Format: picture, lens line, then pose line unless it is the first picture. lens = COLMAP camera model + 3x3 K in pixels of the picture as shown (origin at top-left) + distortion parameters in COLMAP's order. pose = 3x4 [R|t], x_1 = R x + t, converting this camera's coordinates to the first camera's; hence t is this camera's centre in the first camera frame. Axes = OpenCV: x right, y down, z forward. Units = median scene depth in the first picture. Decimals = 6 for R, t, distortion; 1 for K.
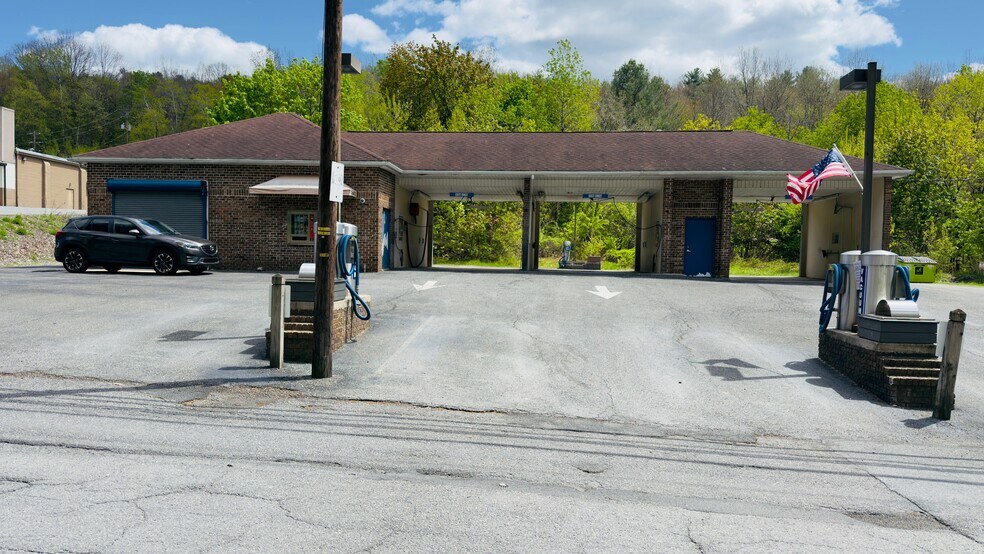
lens RADIAL K [[684.1, 0, 490.8], [0, 684.1, 287.1], [0, 0, 1]] dist [0.117333, -0.193130]
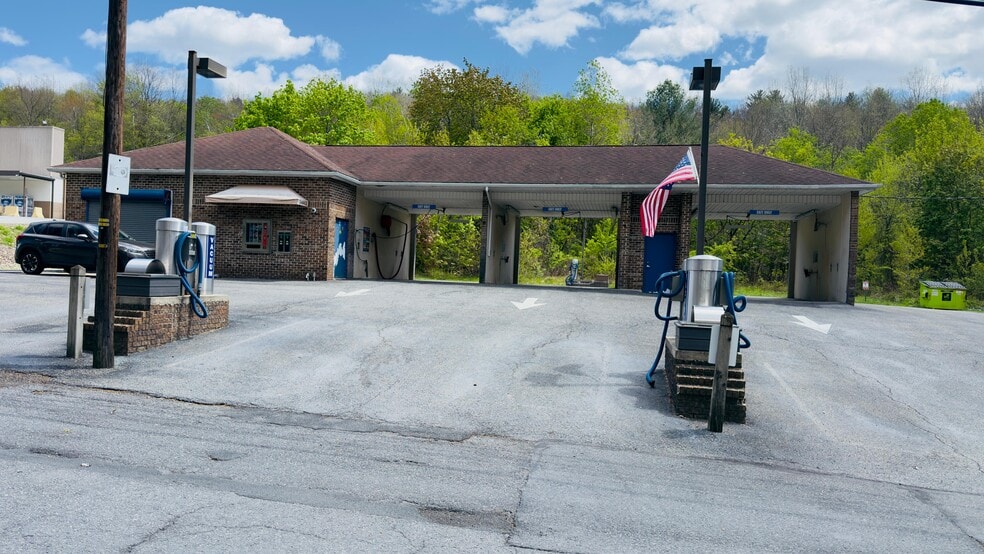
lens RADIAL K [[684.1, 0, 490.8], [0, 684.1, 287.1], [0, 0, 1]] dist [0.117333, -0.193130]
pose [[0.995619, 0.020318, -0.091273, 0.318354], [-0.023220, 0.999254, -0.030855, 0.024241], [0.090578, 0.032840, 0.995348, 0.029047]]
